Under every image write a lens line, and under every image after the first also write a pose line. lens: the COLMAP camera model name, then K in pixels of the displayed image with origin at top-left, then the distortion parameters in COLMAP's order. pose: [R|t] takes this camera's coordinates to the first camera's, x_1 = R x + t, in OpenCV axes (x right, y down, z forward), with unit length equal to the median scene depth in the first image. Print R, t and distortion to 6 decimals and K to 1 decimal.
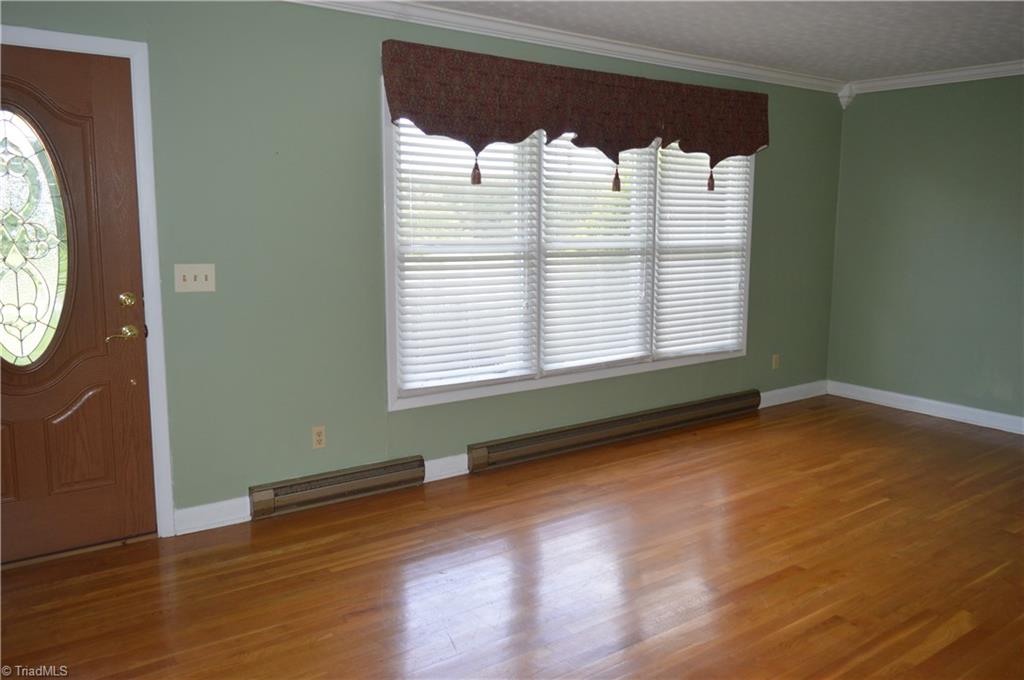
lens RADIAL K [[797.1, 0, 510.2], [0, 797.1, 333.4], [0, 0, 1]] dist [-0.026911, 0.010036]
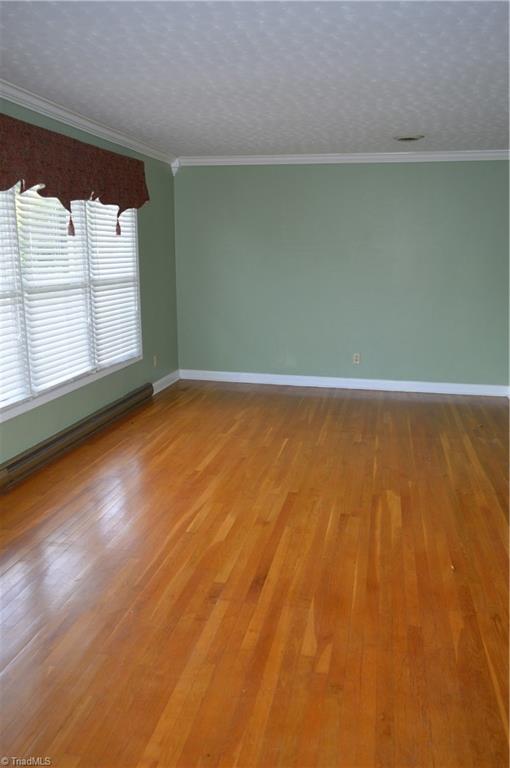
lens RADIAL K [[597.9, 0, 255.0], [0, 597.9, 384.0], [0, 0, 1]] dist [-0.026911, 0.010036]
pose [[0.750294, -0.149300, 0.644025, -0.251591], [0.101772, 0.988638, 0.110624, -0.026623], [-0.653223, -0.017456, 0.756964, 0.126046]]
